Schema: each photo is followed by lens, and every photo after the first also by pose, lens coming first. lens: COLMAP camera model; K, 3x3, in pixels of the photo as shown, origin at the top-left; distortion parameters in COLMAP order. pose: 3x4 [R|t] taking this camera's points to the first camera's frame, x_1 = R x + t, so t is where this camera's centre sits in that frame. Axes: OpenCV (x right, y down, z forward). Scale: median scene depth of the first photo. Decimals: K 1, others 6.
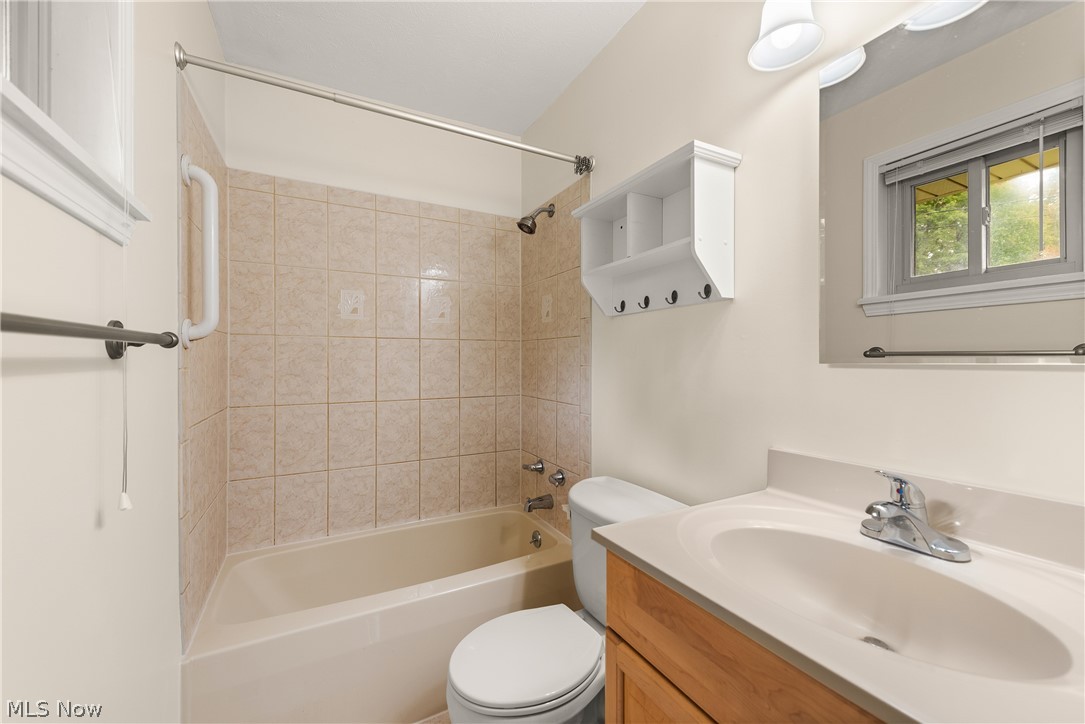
lens RADIAL K [[433.4, 0, 544.9], [0, 433.4, 361.0], [0, 0, 1]] dist [0.010419, -0.000536]
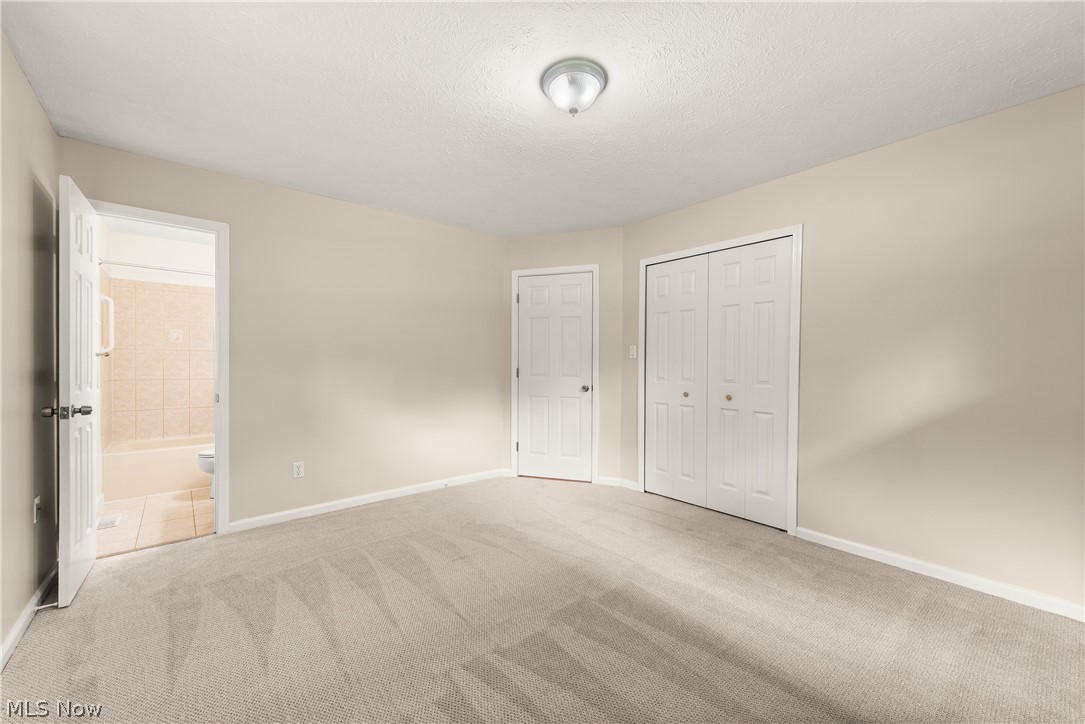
lens RADIAL K [[433.4, 0, 545.9], [0, 433.4, 365.8], [0, 0, 1]] dist [0.010419, -0.000536]
pose [[0.978651, 0.002659, 0.205511, 0.993013], [-0.004311, 0.999962, 0.007595, 0.000019], [-0.205483, -0.008319, 0.978625, -1.650730]]
